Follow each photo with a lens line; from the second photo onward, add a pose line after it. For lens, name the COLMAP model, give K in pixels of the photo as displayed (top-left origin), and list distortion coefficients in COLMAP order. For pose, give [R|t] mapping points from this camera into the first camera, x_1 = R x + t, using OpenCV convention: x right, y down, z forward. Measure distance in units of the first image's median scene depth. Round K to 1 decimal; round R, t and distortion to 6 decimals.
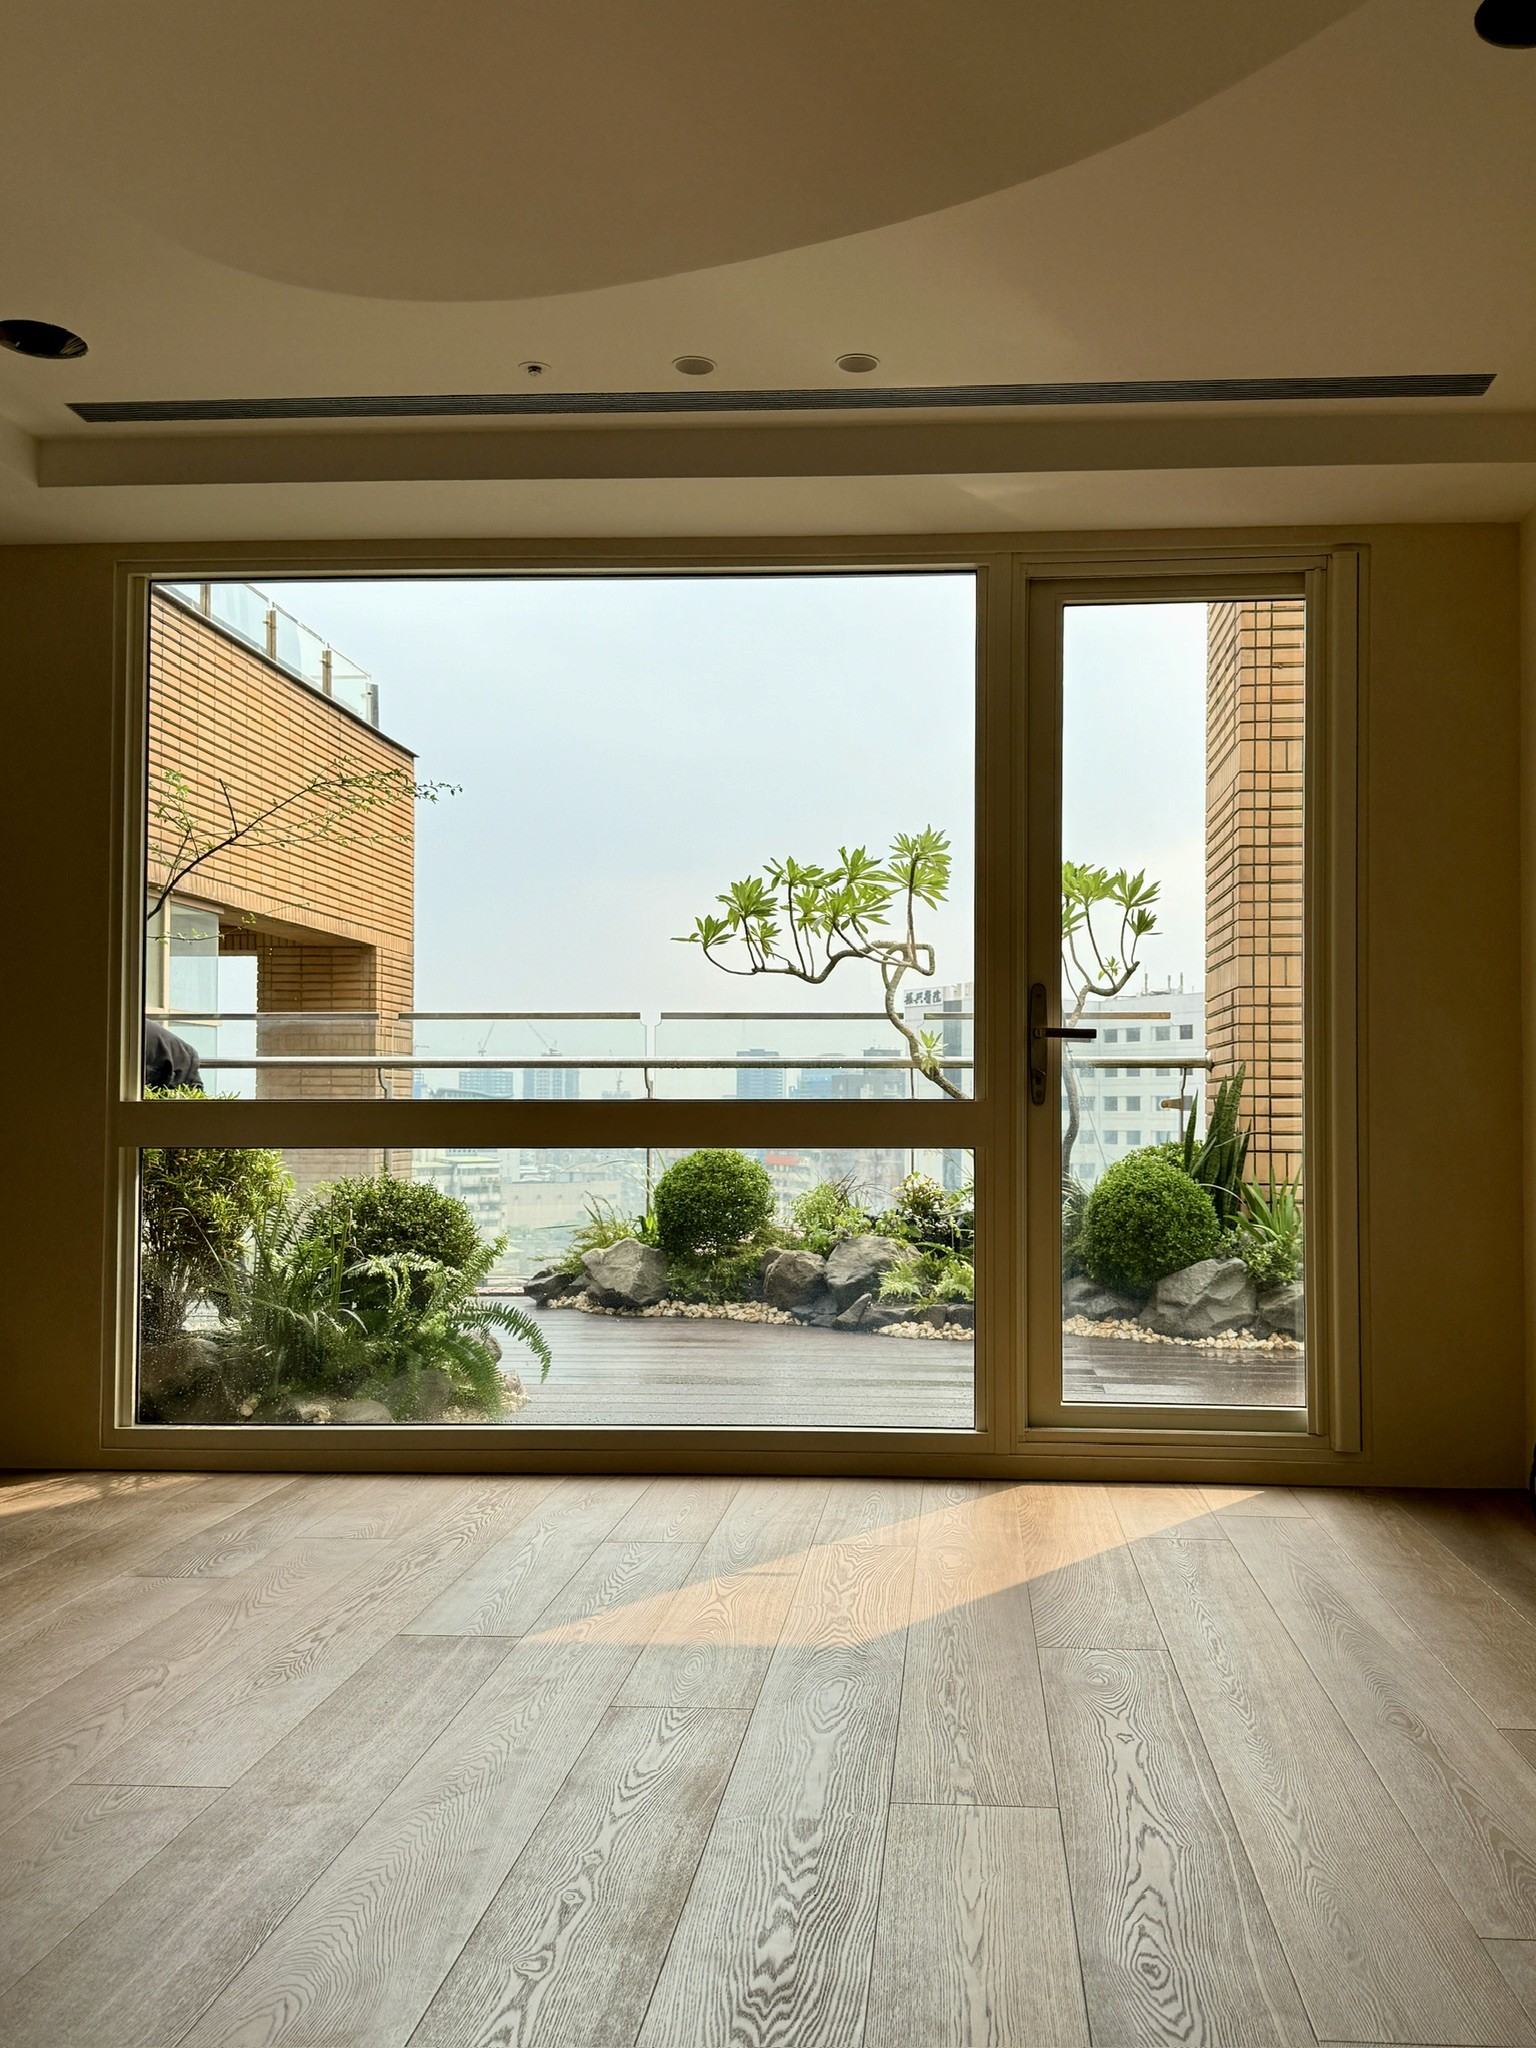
lens RADIAL K [[1699.8, 0, 842.9], [0, 1699.8, 1077.1], [0, 0, 1]] dist [0.179856, -0.303092]
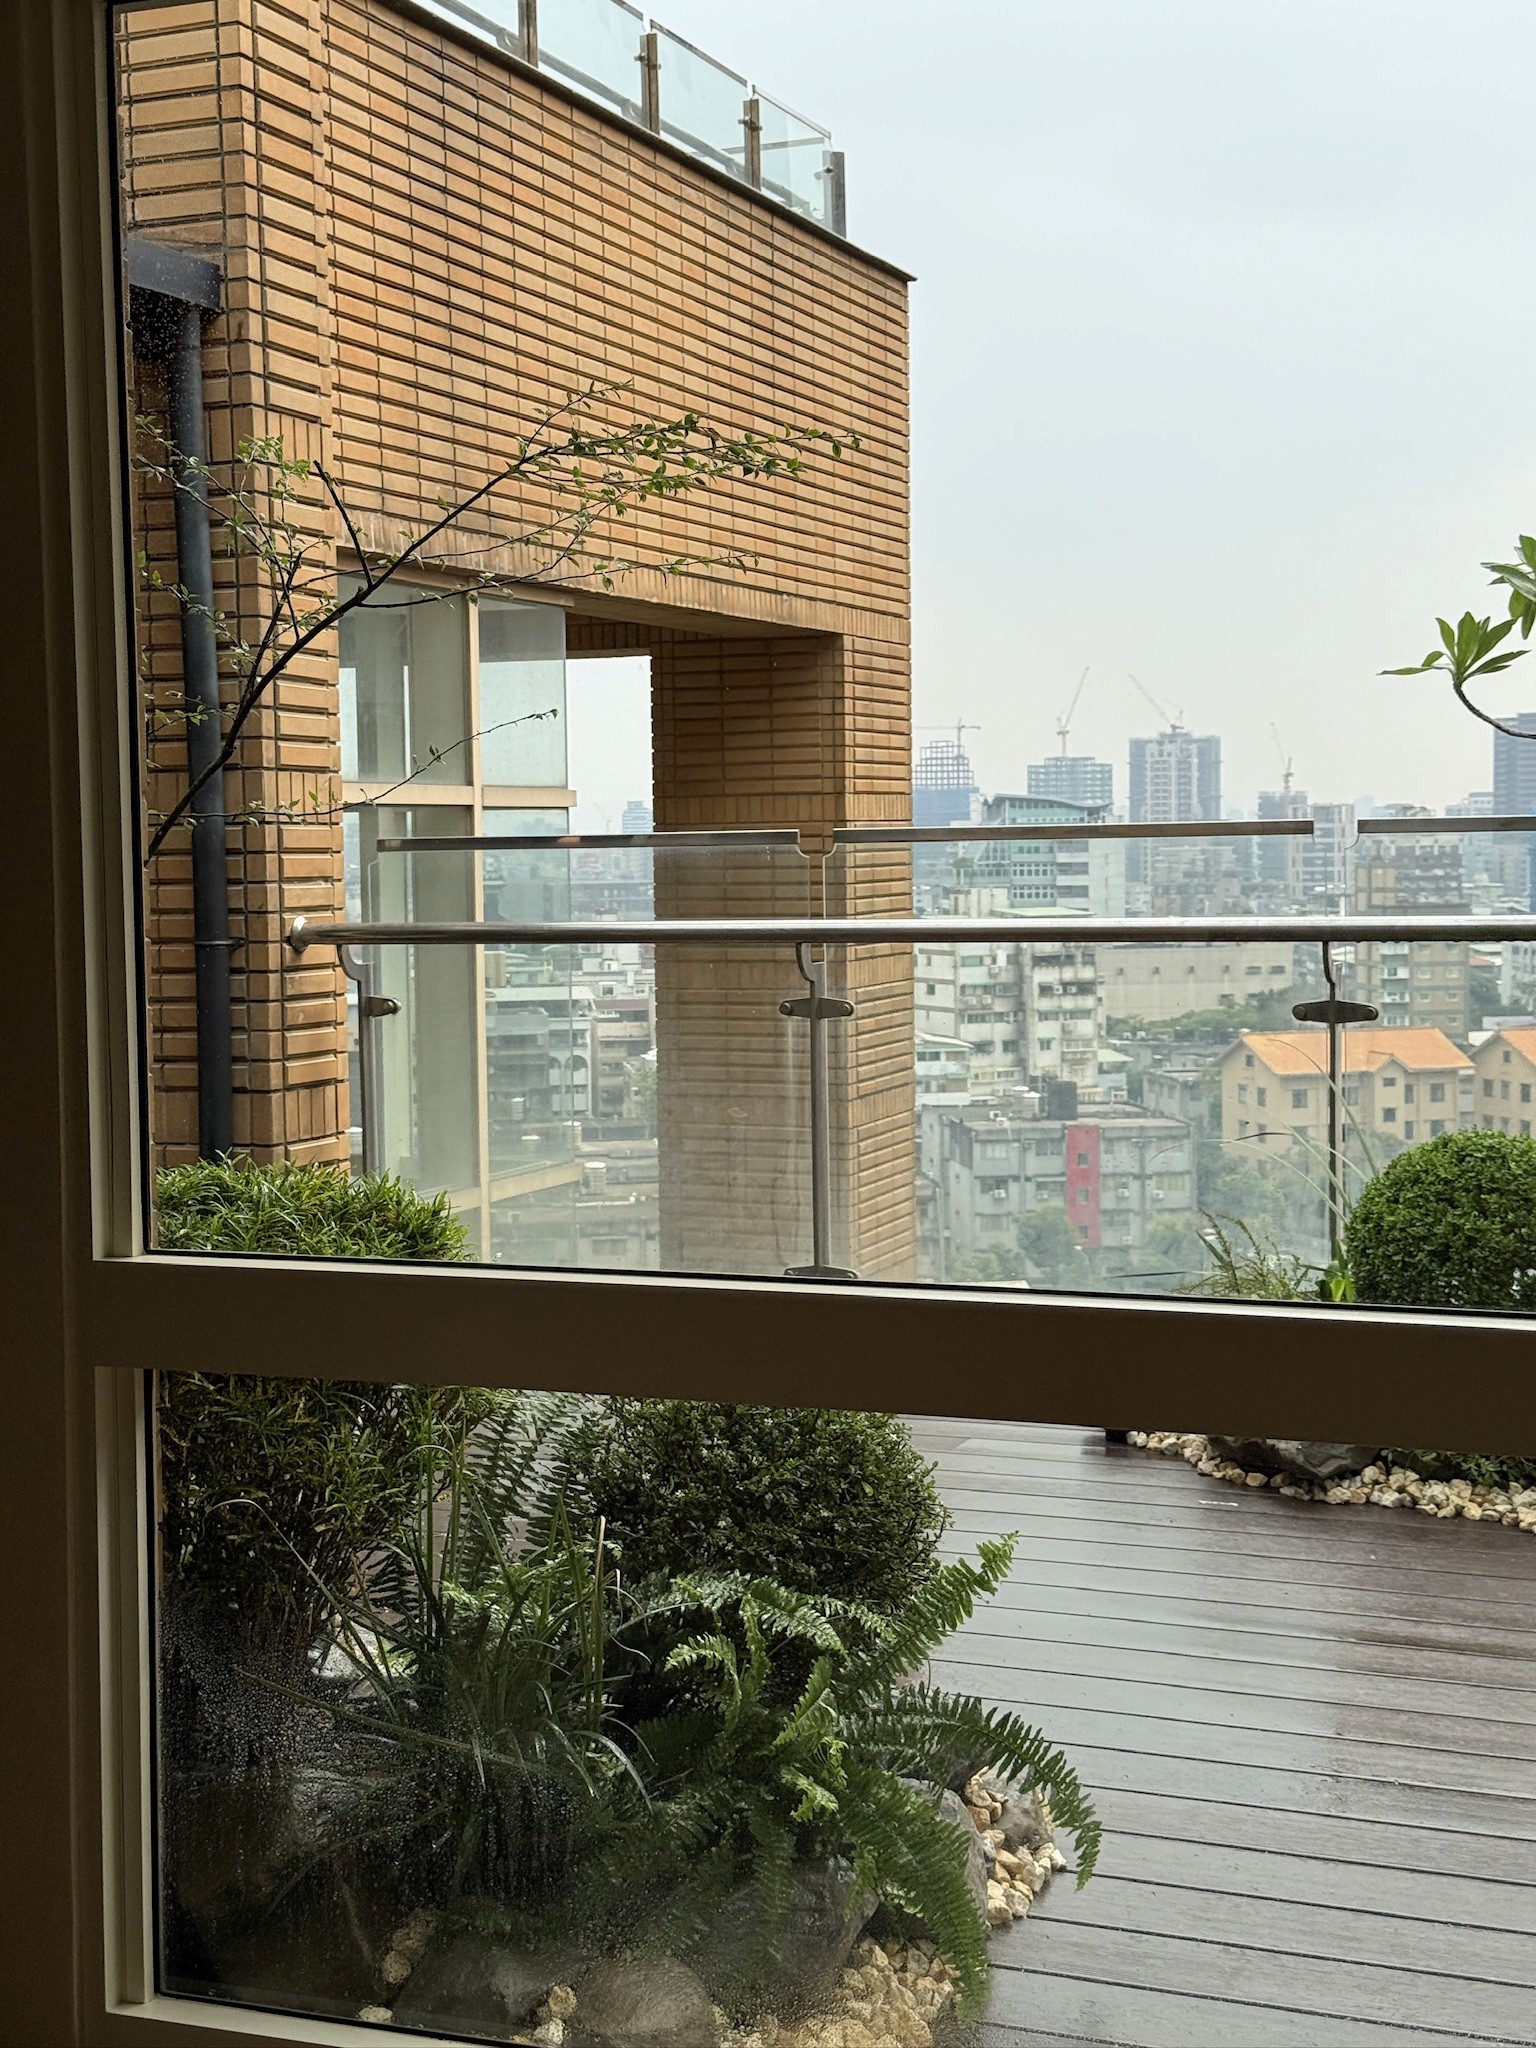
lens RADIAL K [[2798.2, 0, 781.2], [0, 2798.2, 1009.5], [0, 0, 1]] dist [0.153591, -0.189393]
pose [[0.952727, 0.002998, -0.303814, -0.023203], [0.022837, 0.996416, 0.081448, -0.054850], [0.302969, -0.084536, 0.949244, 0.216906]]
